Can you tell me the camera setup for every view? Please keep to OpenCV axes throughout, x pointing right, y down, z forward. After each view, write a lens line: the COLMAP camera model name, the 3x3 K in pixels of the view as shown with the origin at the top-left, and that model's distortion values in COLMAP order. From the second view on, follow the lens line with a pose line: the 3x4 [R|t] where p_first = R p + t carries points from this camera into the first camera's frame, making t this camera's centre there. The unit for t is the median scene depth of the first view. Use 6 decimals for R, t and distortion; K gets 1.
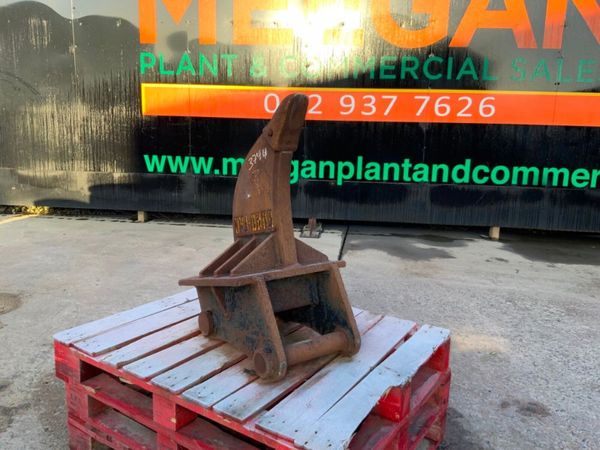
lens RADIAL K [[496.0, 0, 297.3], [0, 496.0, 222.1], [0, 0, 1]] dist [0.071759, -0.127957]
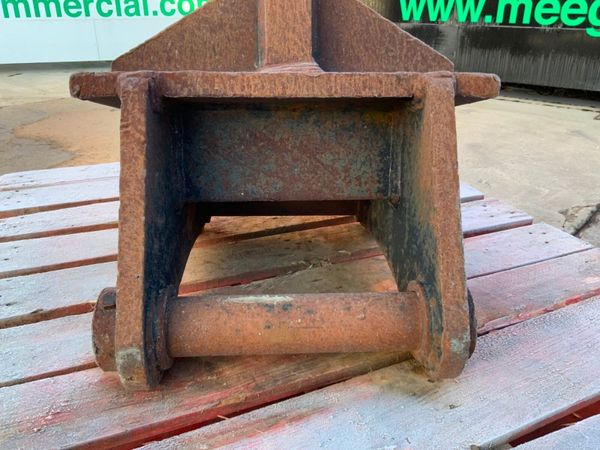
lens RADIAL K [[496.0, 0, 298.5], [0, 496.0, 221.7], [0, 0, 1]] dist [0.071759, -0.127957]
pose [[0.833174, 0.208998, -0.511997, 0.047182], [-0.087784, 0.964080, 0.250688, 0.027052], [0.545999, -0.163921, 0.821593, 0.189121]]
